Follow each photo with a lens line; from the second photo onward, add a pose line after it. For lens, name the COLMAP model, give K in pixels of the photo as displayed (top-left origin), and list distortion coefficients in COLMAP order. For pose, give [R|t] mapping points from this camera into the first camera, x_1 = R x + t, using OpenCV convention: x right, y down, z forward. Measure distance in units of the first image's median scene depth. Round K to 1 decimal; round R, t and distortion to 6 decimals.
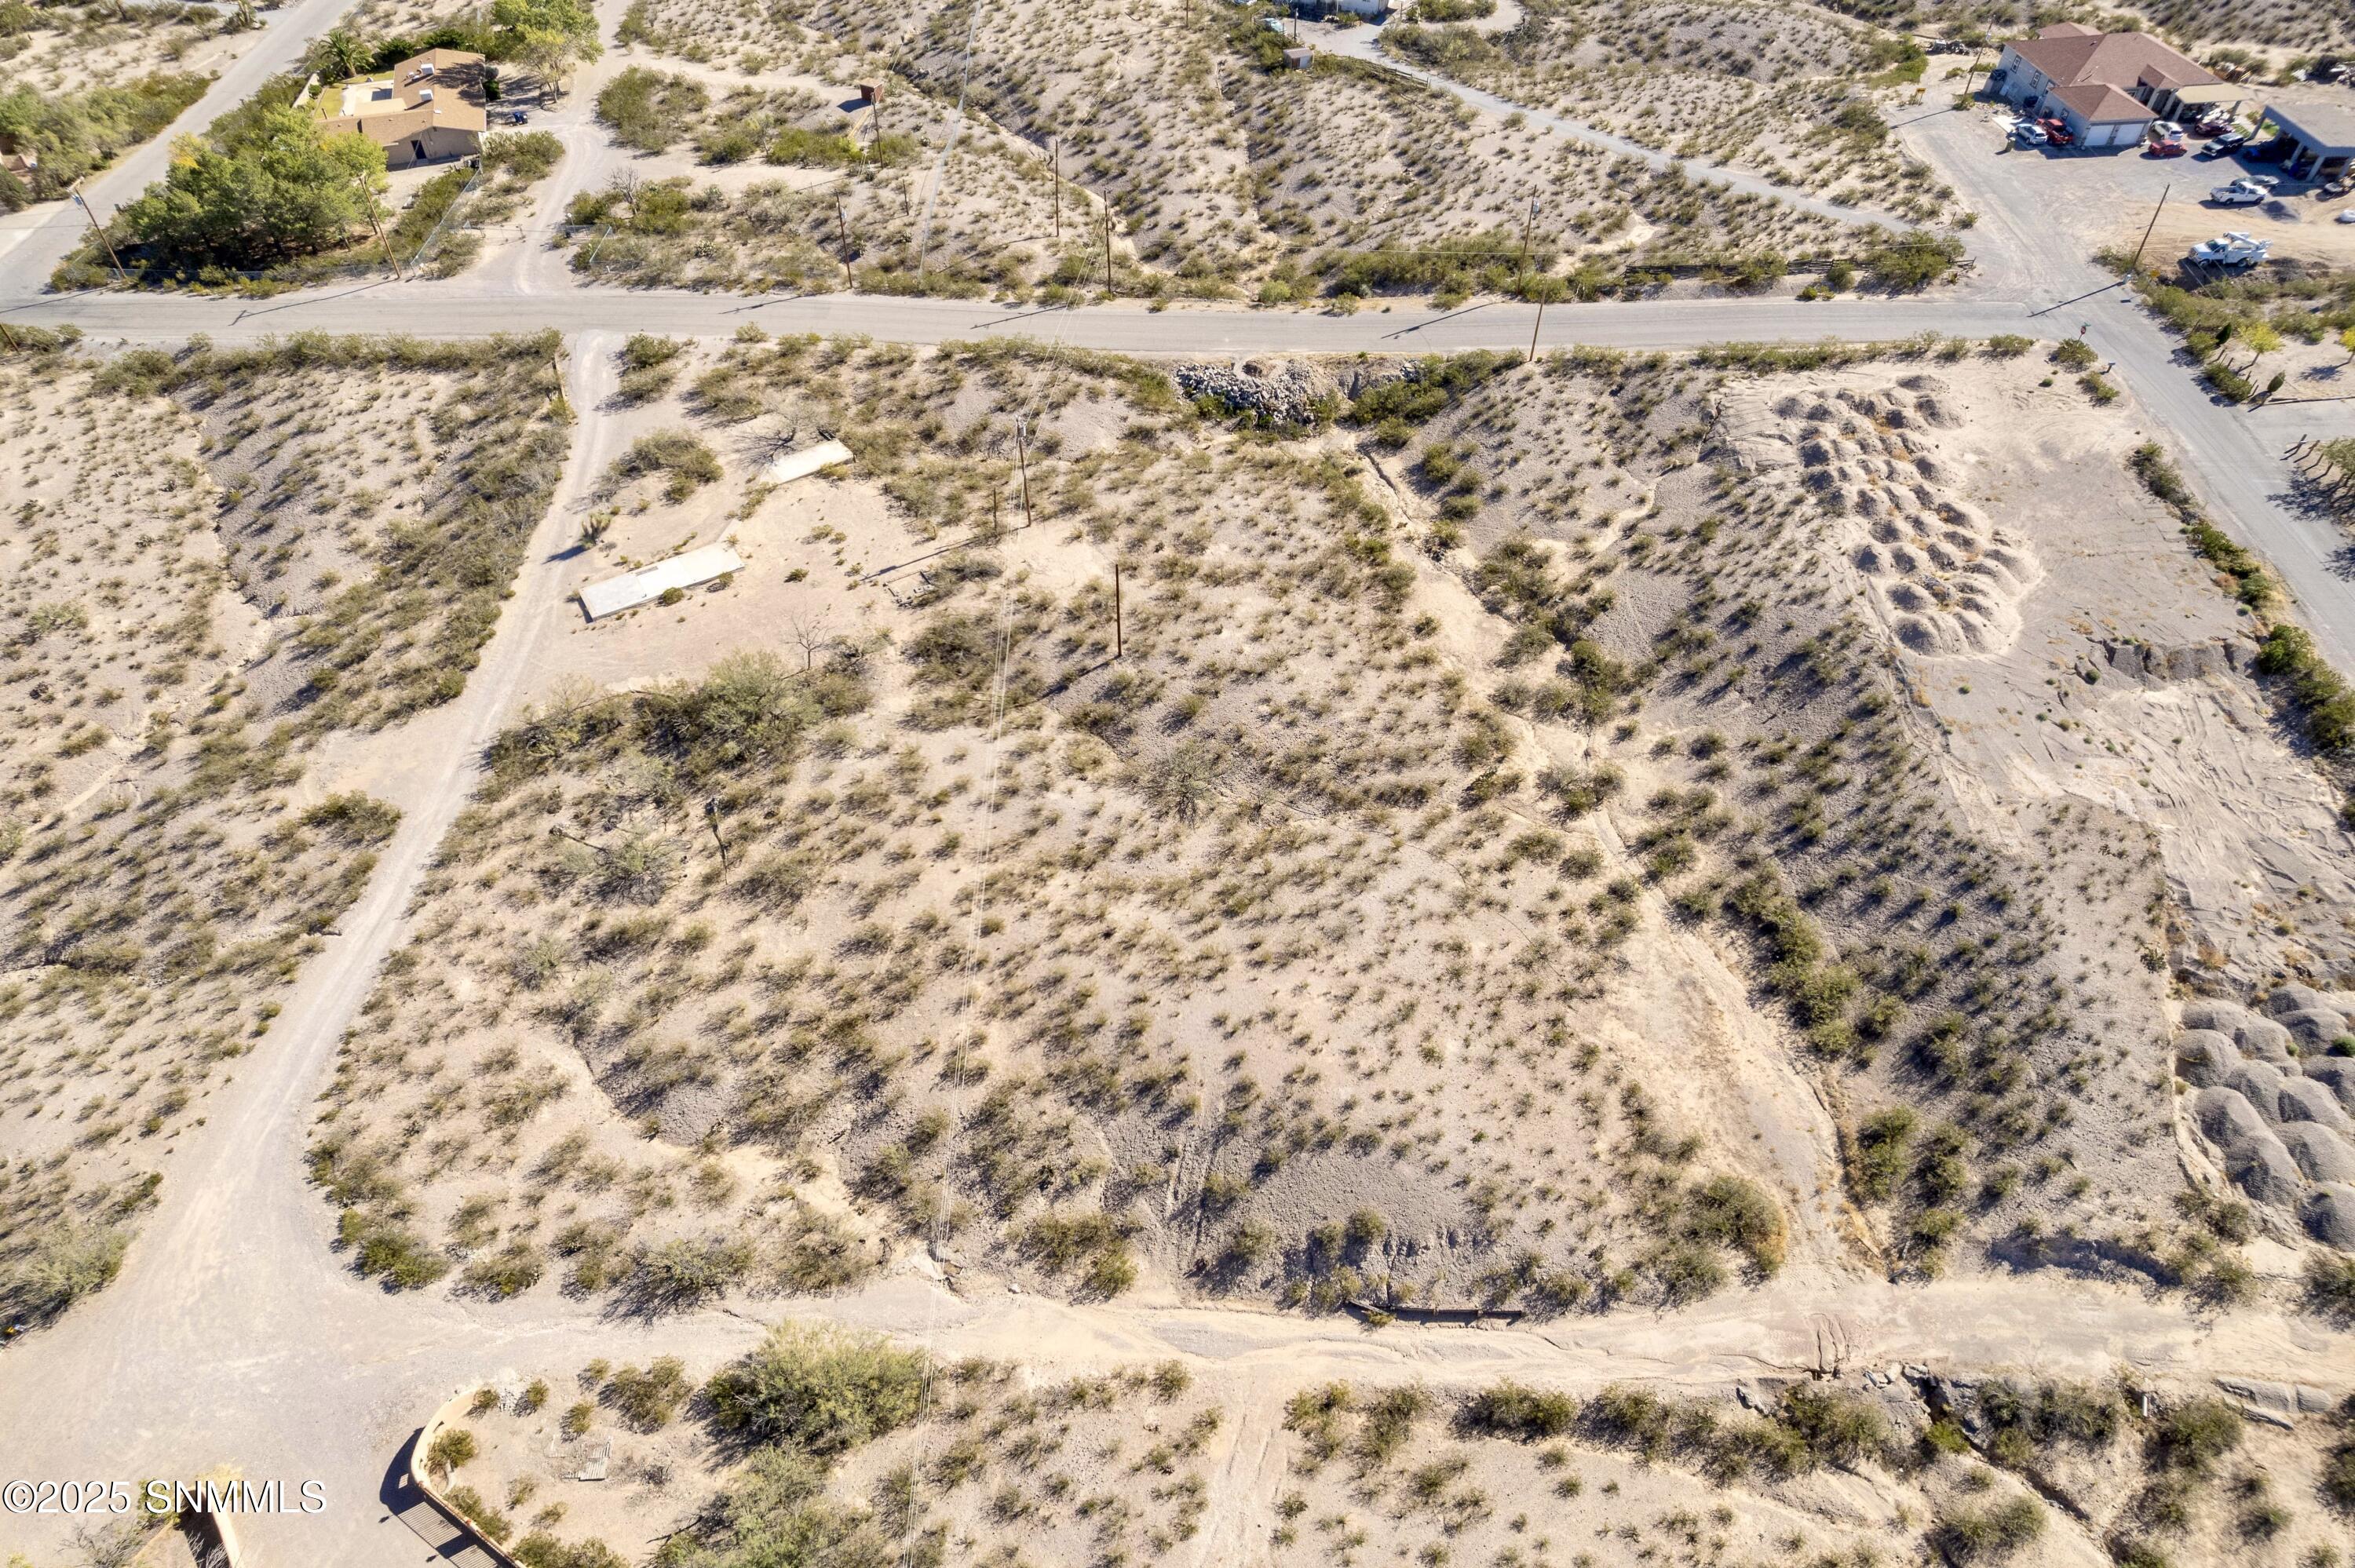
lens RADIAL K [[1537.7, 0, 1176.3], [0, 1537.7, 766.0], [0, 0, 1]] dist [-0.087982, 0.087443]
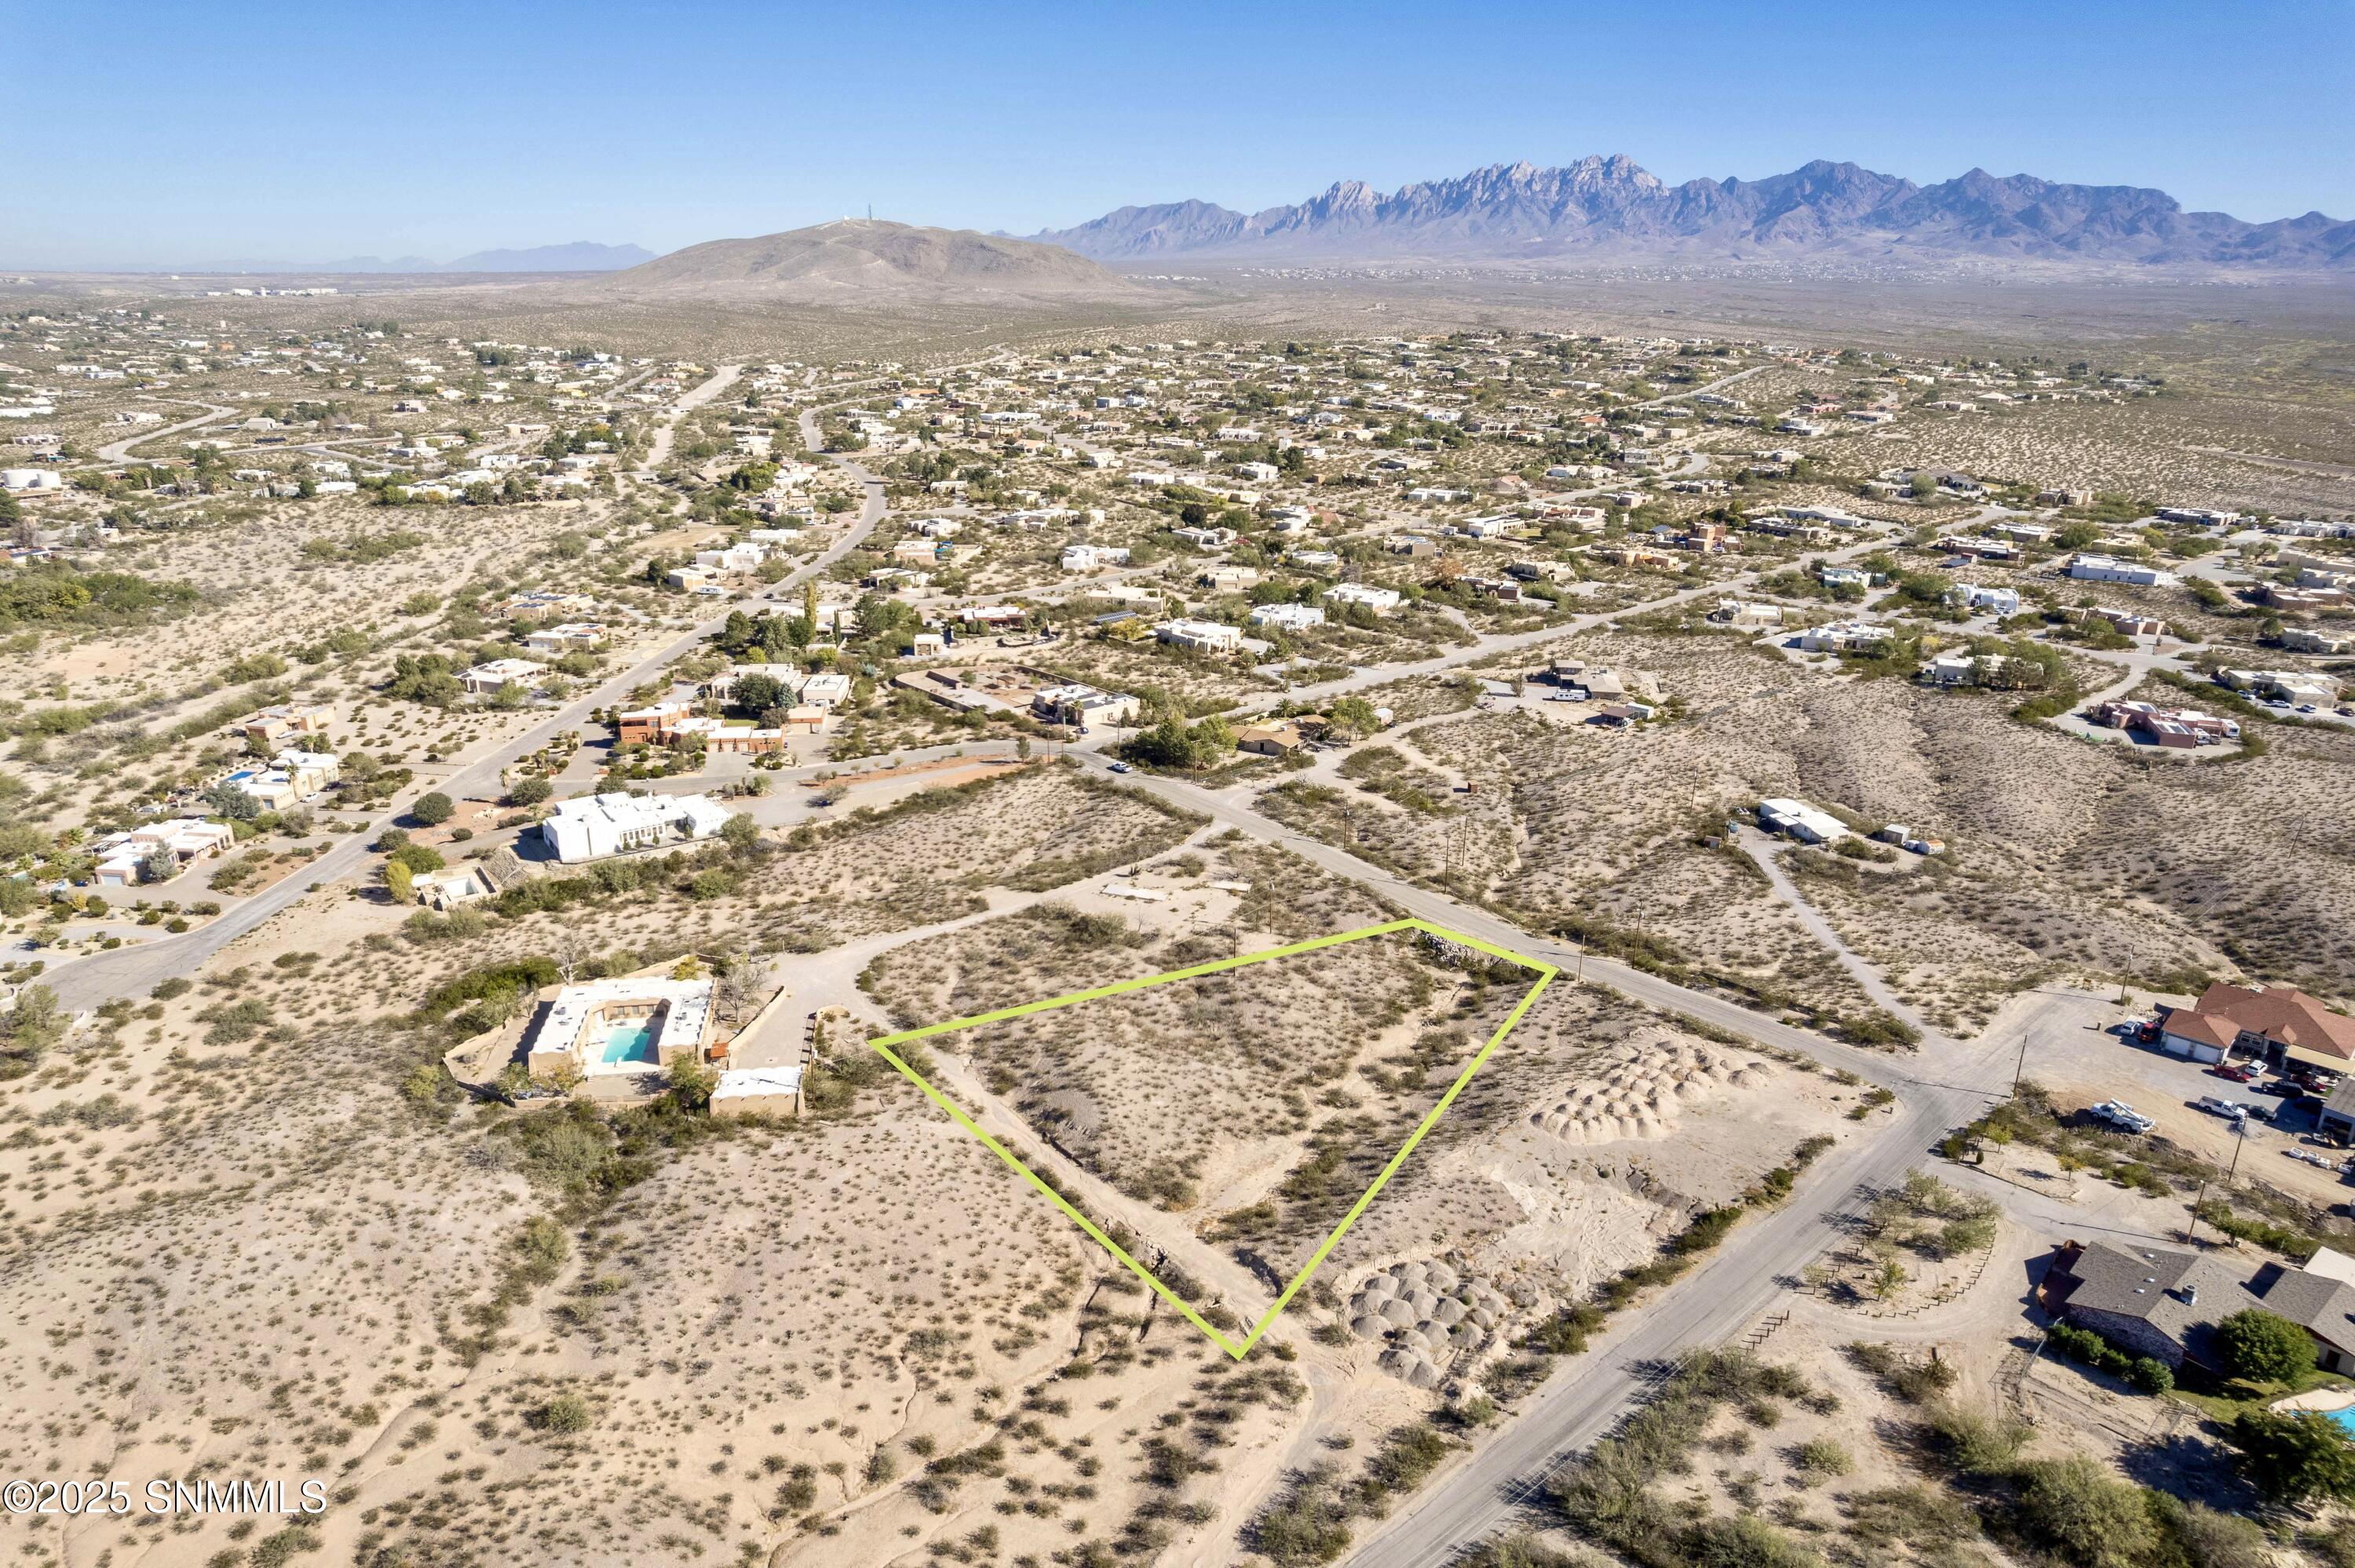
lens RADIAL K [[1500.7, 0, 1178.8], [0, 1500.7, 799.5], [0, 0, 1]] dist [-0.059660, 0.038875]
pose [[0.648611, 0.256745, -0.716510, 1.474518], [-0.543957, 0.814823, -0.200436, 0.209609], [0.532367, 0.519756, 0.668161, -0.667155]]
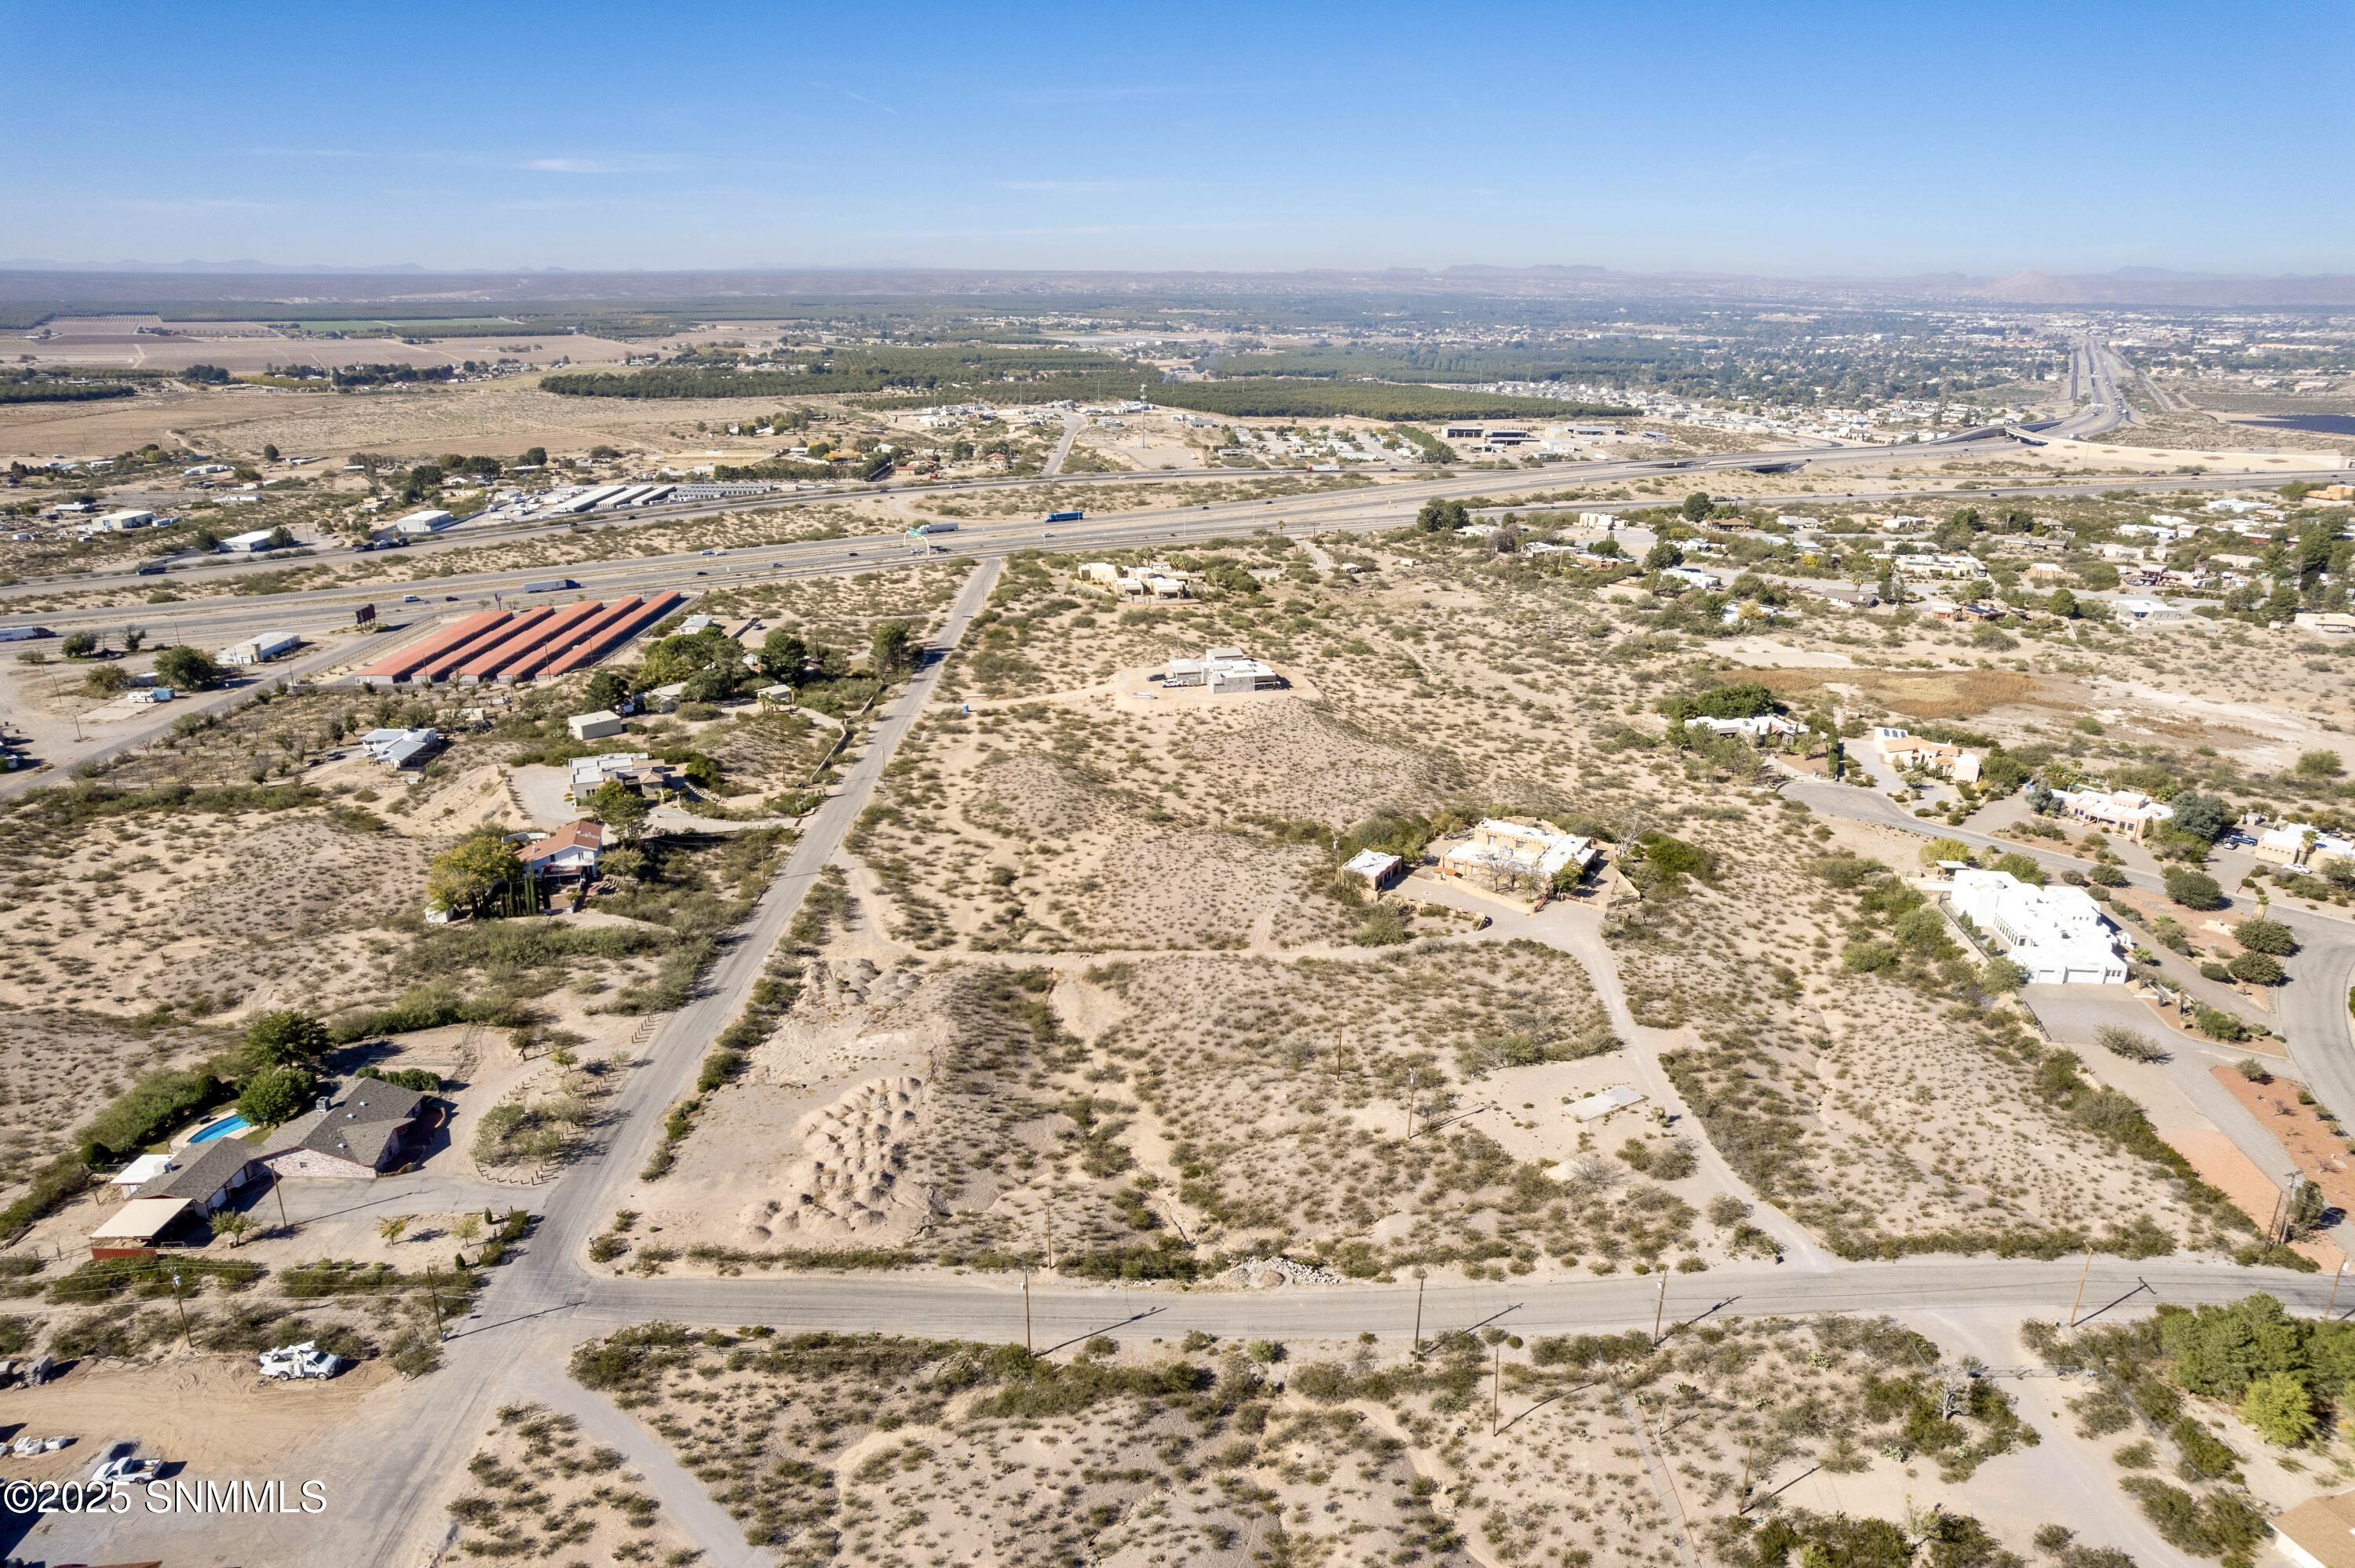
lens RADIAL K [[1500.7, 0, 1178.8], [0, 1500.7, 799.5], [0, 0, 1]] dist [-0.059660, 0.038875]
pose [[-0.999921, -0.009276, -0.008466, 0.190388], [-0.011643, 0.432062, 0.901769, -2.001439], [-0.004707, 0.901796, -0.432136, 1.561714]]
